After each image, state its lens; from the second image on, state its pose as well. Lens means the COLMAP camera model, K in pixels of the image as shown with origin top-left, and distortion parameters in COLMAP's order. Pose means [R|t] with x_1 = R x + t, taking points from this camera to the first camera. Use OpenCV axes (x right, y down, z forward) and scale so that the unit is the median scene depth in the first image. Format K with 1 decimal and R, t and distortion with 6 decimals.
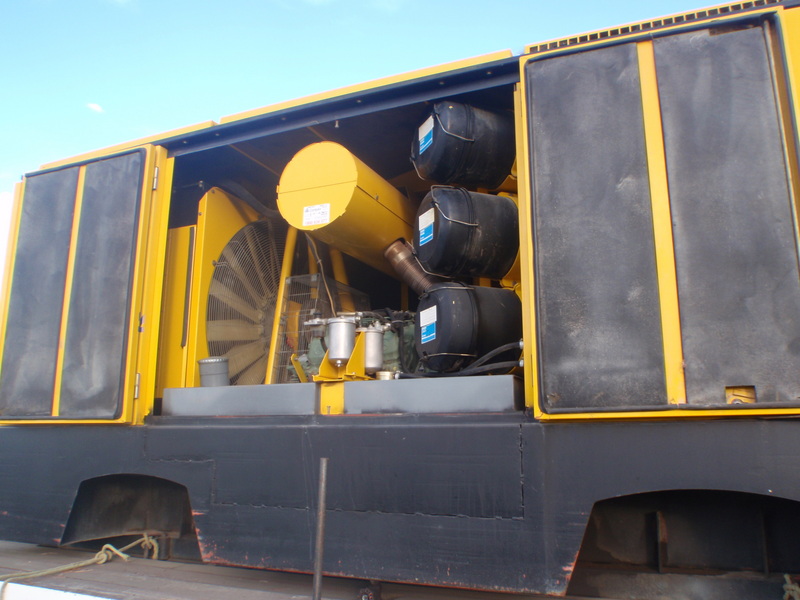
lens RADIAL K [[654.4, 0, 402.6], [0, 654.4, 298.7], [0, 0, 1]] dist [-0.065799, 0.031357]
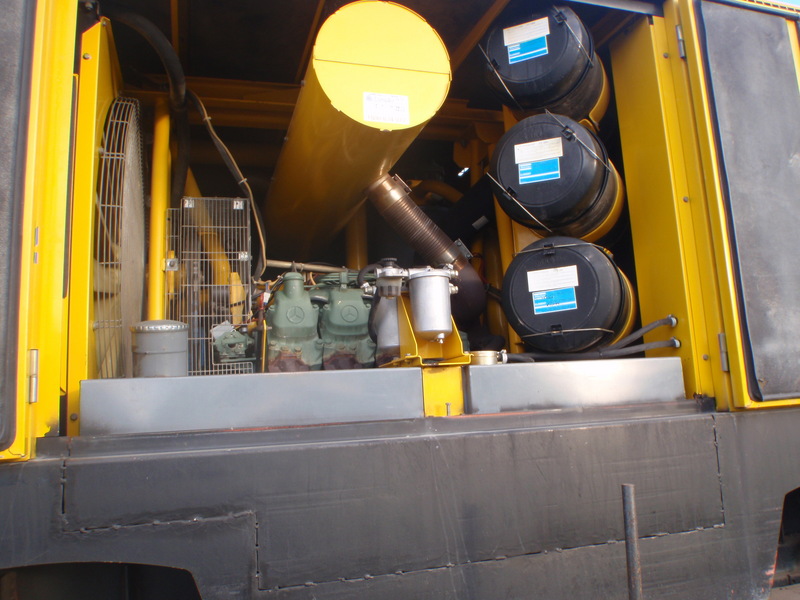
lens RADIAL K [[654.4, 0, 400.6], [0, 654.4, 300.0], [0, 0, 1]] dist [-0.065799, 0.031357]
pose [[0.751251, 0.064648, 0.656843, -0.648510], [-0.085049, 0.996376, -0.000792, 0.073216], [-0.654514, -0.055269, 0.754027, 0.601173]]
